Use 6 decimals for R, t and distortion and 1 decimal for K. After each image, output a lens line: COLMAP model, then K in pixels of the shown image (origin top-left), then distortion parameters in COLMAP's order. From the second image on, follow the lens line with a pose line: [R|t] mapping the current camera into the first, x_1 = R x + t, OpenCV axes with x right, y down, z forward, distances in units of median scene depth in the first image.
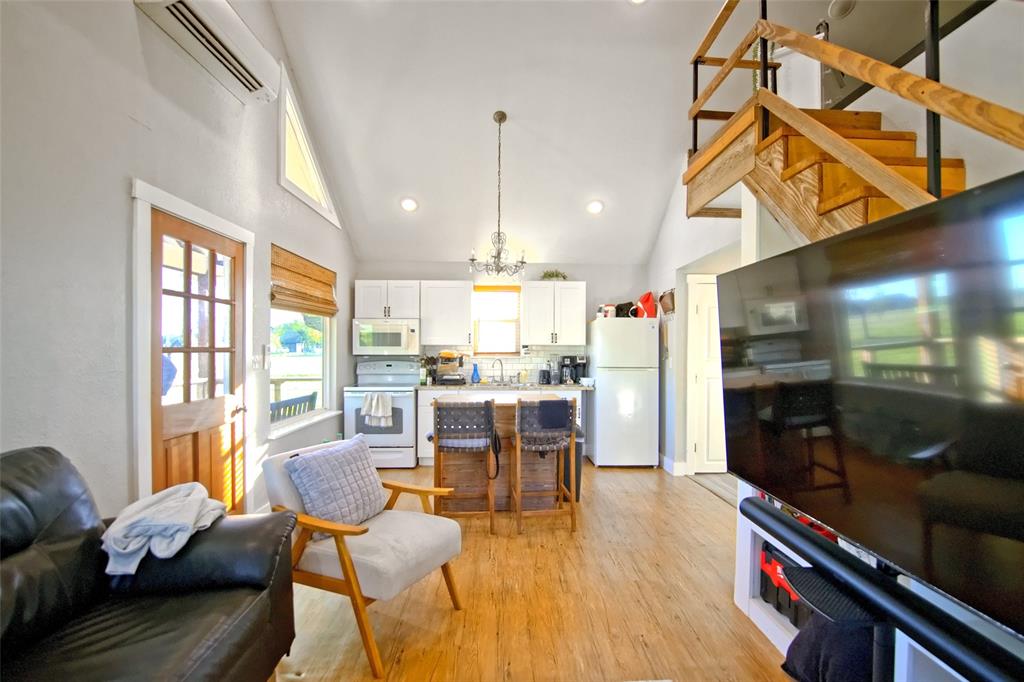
lens RADIAL K [[499.2, 0, 510.2], [0, 499.2, 337.6], [0, 0, 1]] dist [-0.023699, 0.001042]
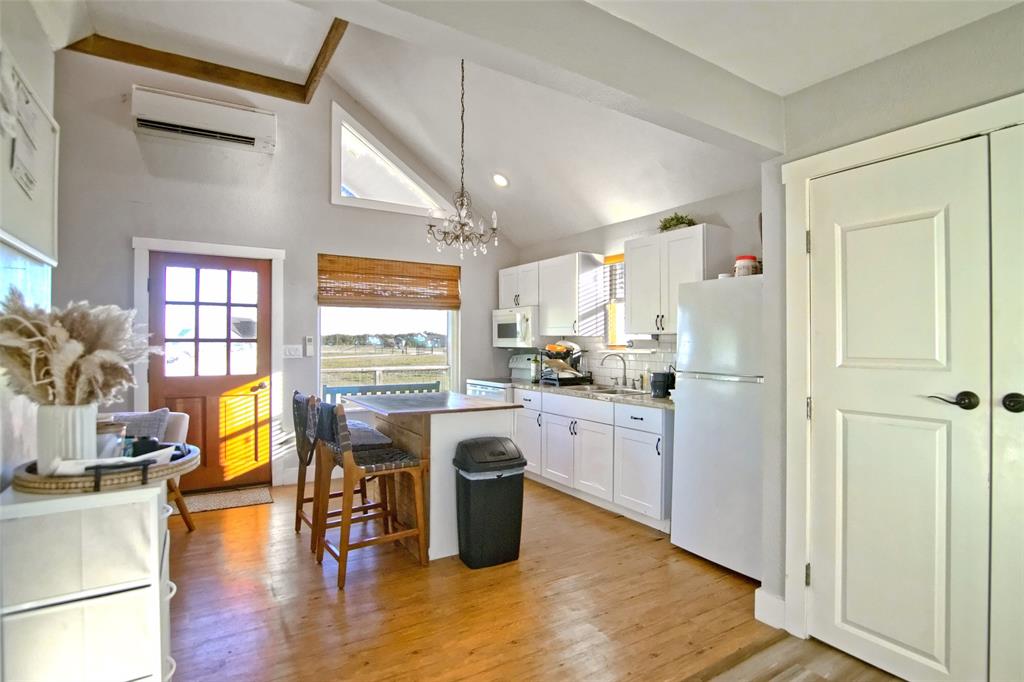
lens RADIAL K [[499.2, 0, 487.3], [0, 499.2, 333.5], [0, 0, 1]] dist [-0.023699, 0.001042]
pose [[0.495217, -0.022412, -0.868480, 0.596763], [0.021473, 0.999678, -0.013553, 0.023410], [0.868504, -0.011937, 0.495538, 0.573343]]
